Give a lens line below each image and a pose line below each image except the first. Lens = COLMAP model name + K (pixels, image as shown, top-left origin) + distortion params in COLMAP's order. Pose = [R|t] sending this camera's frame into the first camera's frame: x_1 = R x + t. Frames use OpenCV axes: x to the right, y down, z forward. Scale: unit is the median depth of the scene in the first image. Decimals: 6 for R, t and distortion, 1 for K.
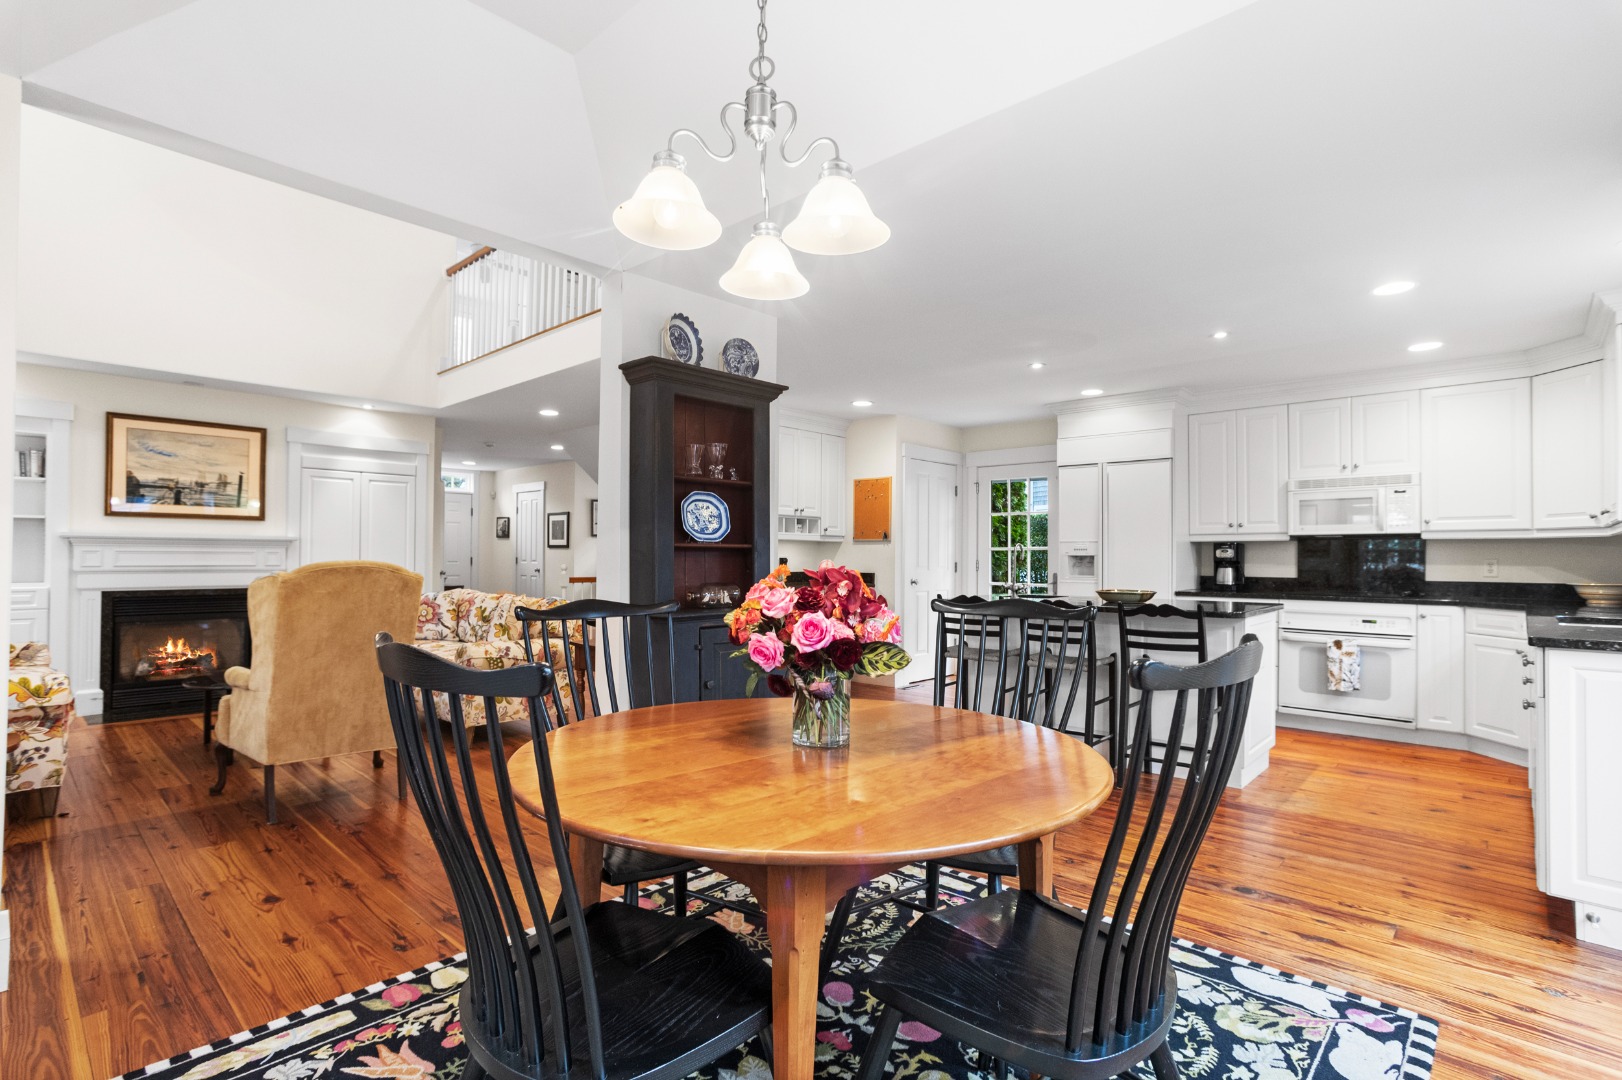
lens RADIAL K [[780.9, 0, 813.9], [0, 780.9, 553.1], [0, 0, 1]] dist [-0.060754, 0.034339]
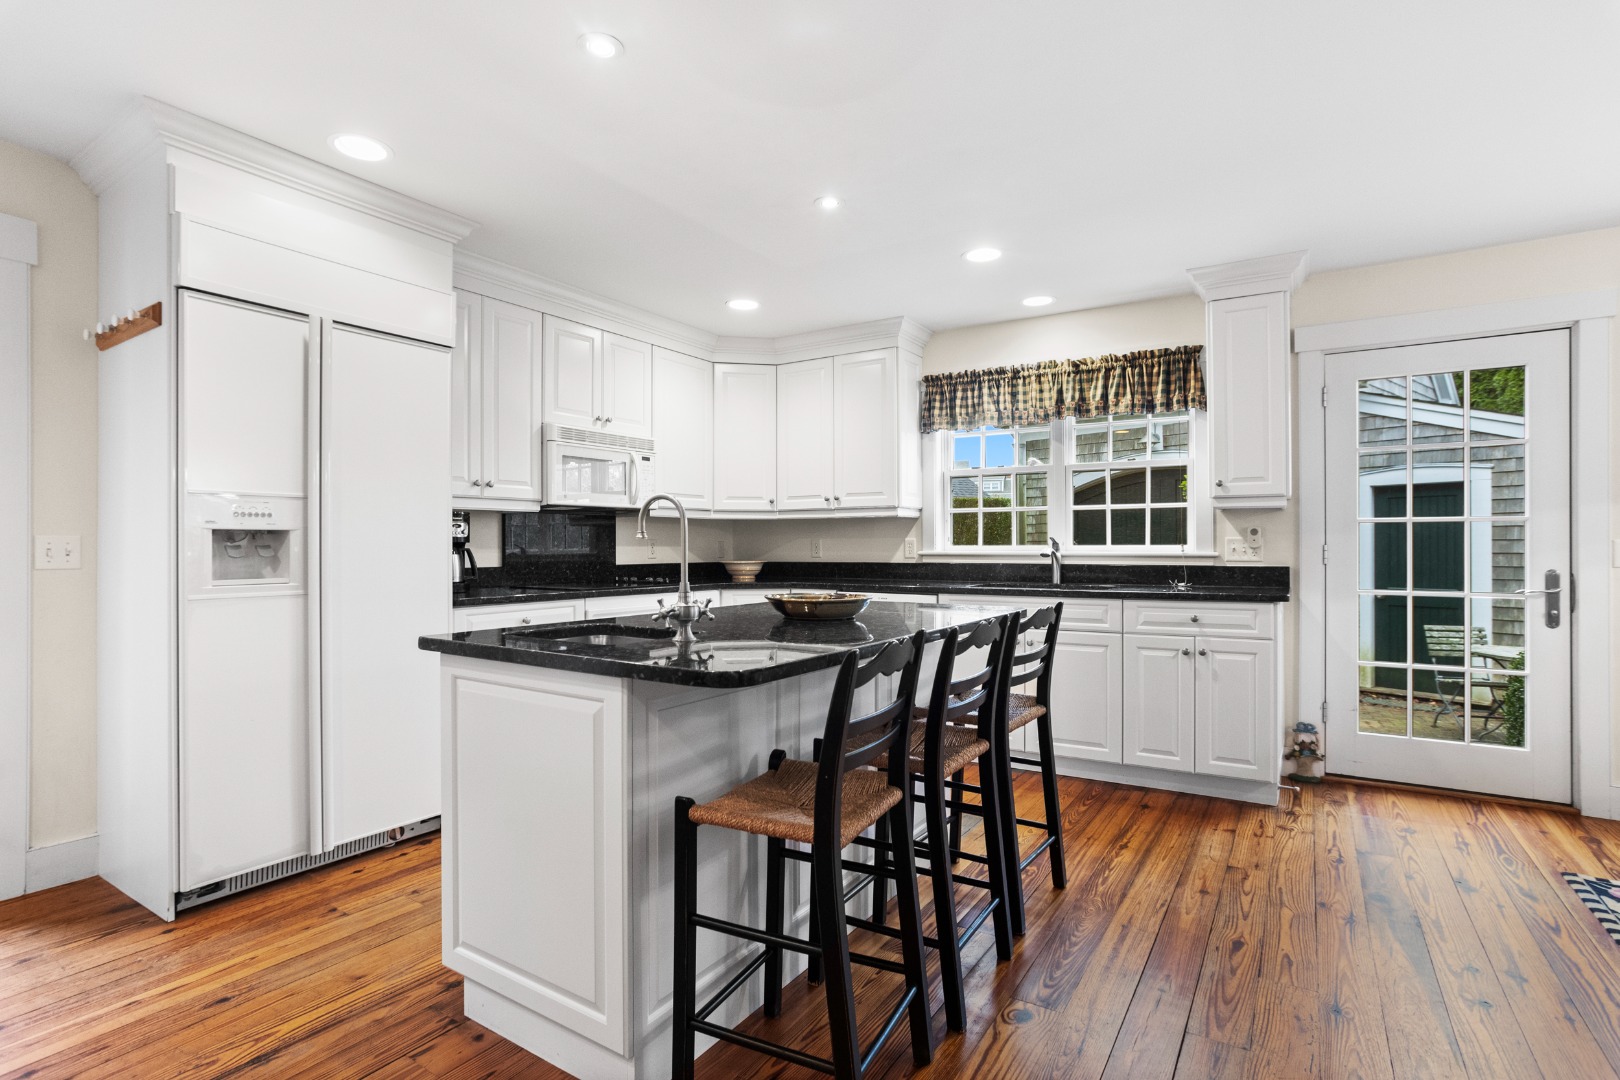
lens RADIAL K [[779.9, 0, 812.9], [0, 779.9, 553.1], [0, 0, 1]] dist [-0.060754, 0.034339]
pose [[-0.169285, -0.017937, 0.985404, -0.110307], [-0.007265, 0.999830, 0.016951, 0.007104], [-0.985540, -0.004289, -0.169387, 0.933578]]
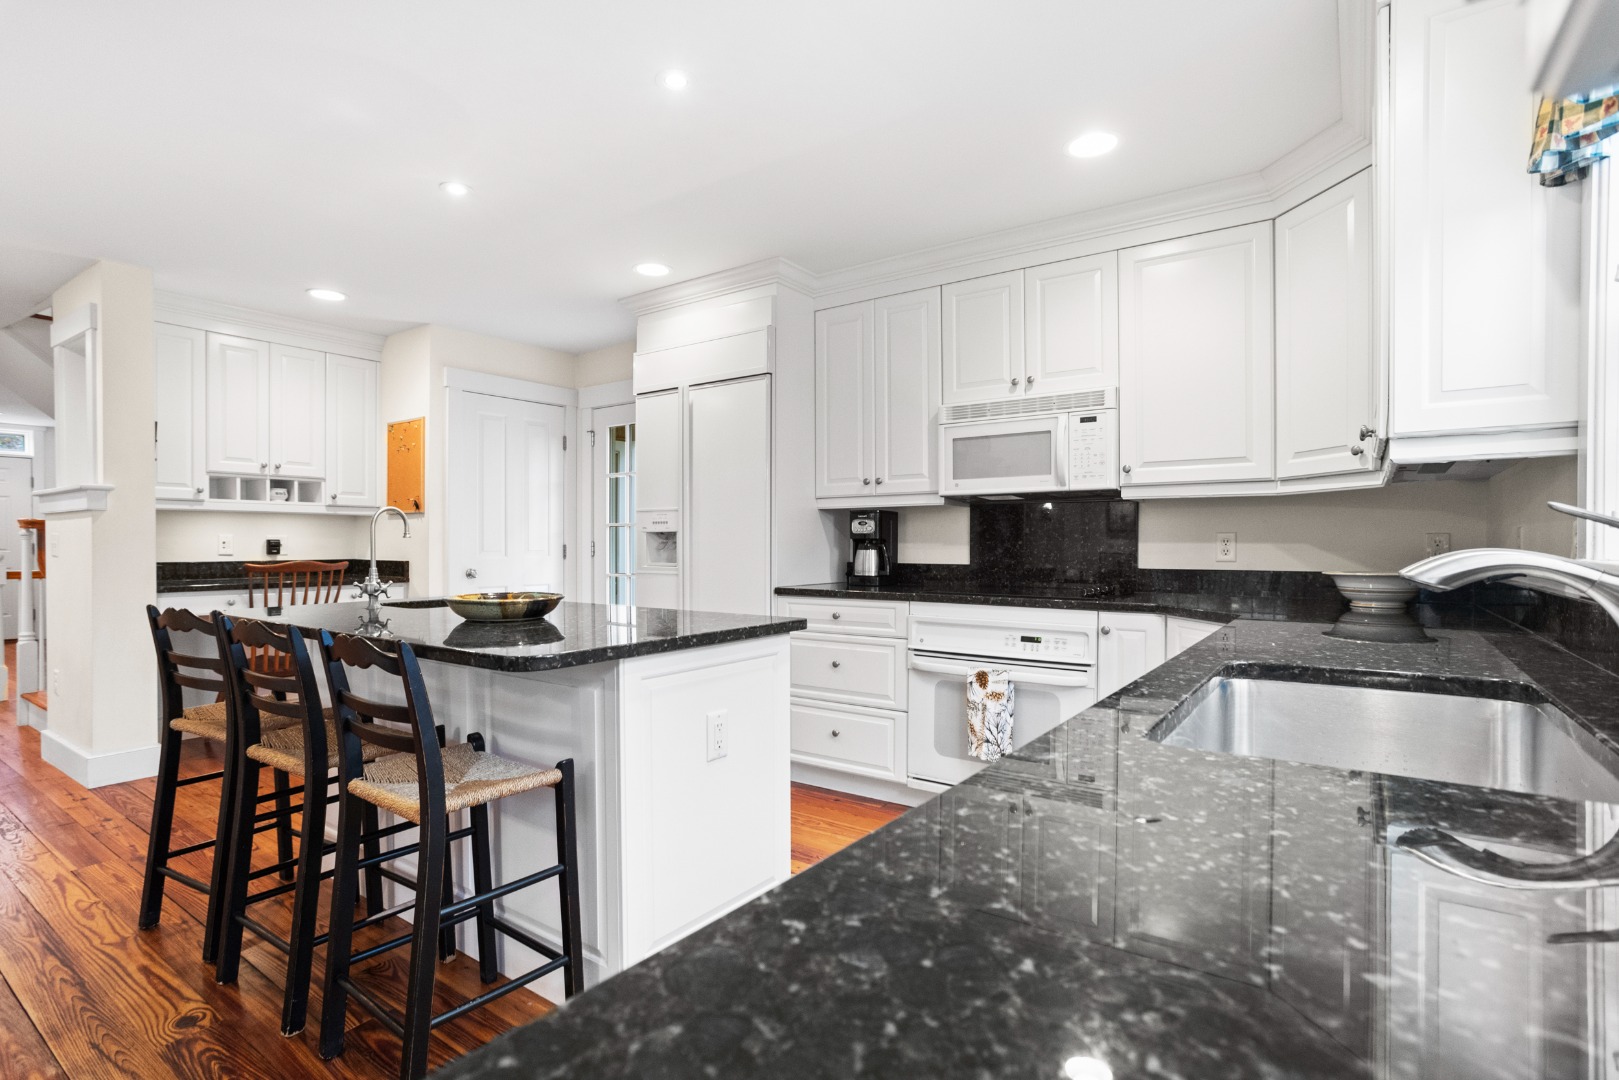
lens RADIAL K [[779.4, 0, 812.4], [0, 779.4, 553.1], [0, 0, 1]] dist [-0.060754, 0.034339]
pose [[0.992248, -0.008317, 0.123992, 0.463273], [0.005807, 0.999771, 0.020592, 0.009713], [-0.124135, -0.019712, 0.992070, 0.410105]]
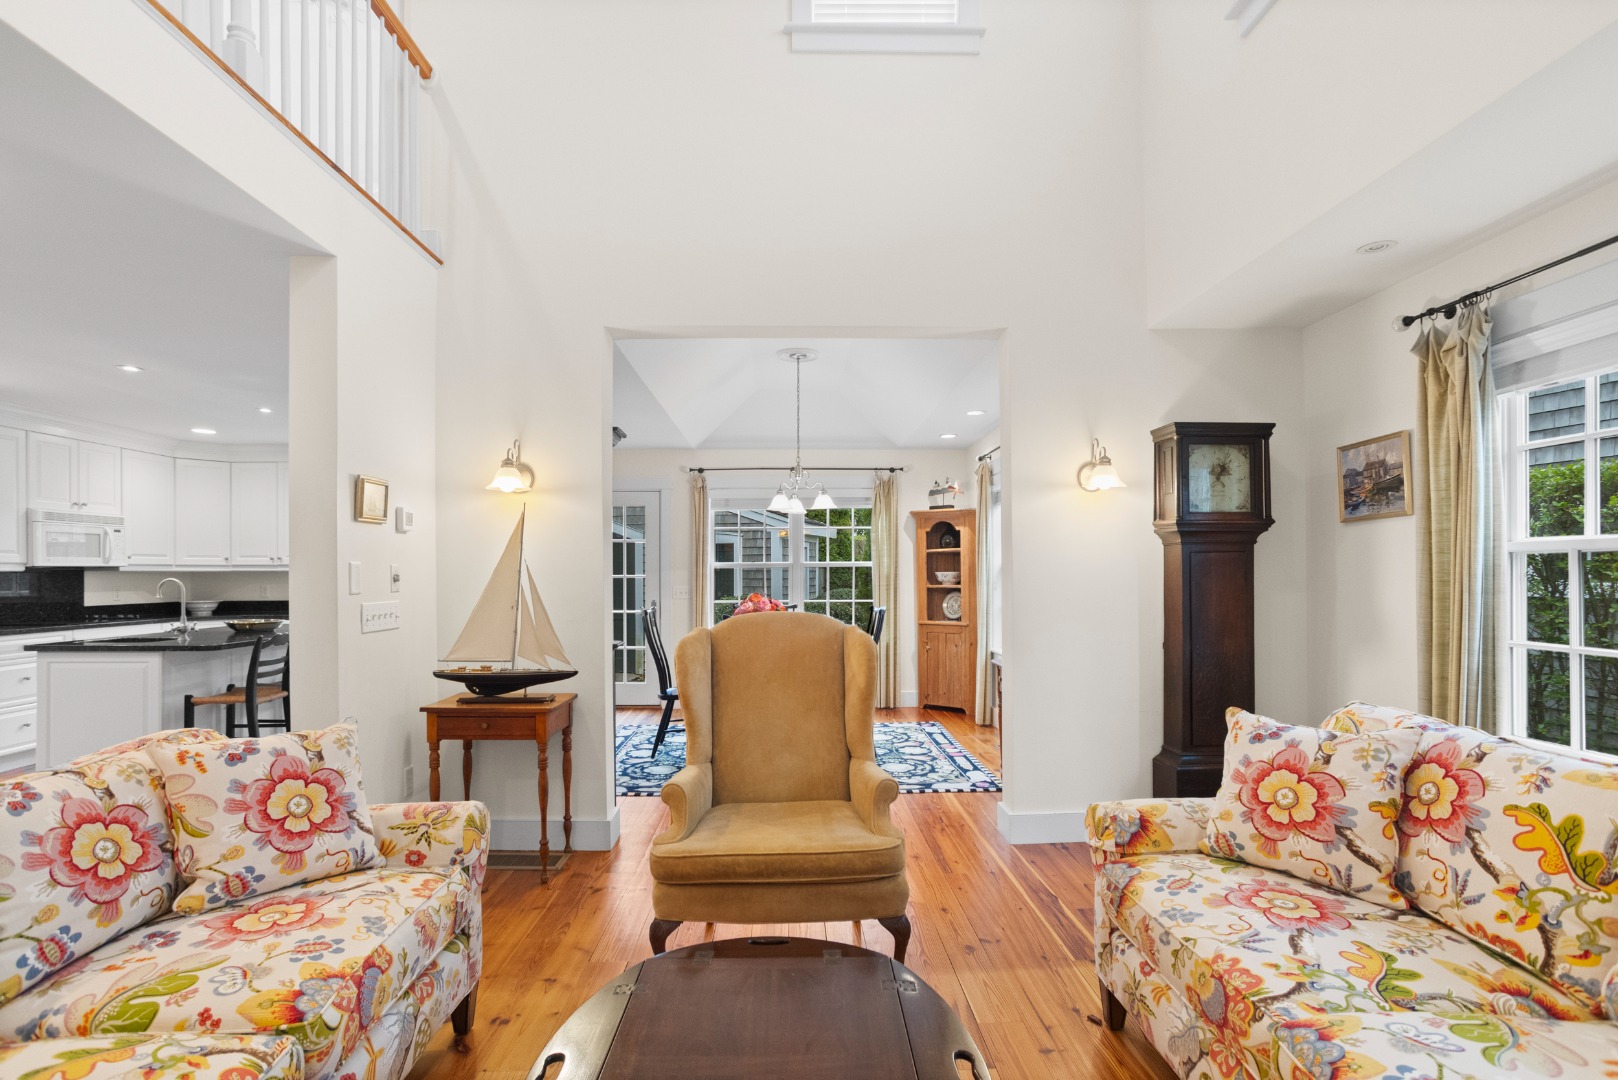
lens RADIAL K [[784.4, 0, 802.6], [0, 784.4, 577.6], [0, 0, 1]] dist [-0.064051, 0.034945]
pose [[-0.691766, -0.013293, 0.722000, -0.806982], [-0.010780, 0.999909, 0.008081, -0.028201], [-0.722042, -0.002193, -0.691846, 1.017811]]
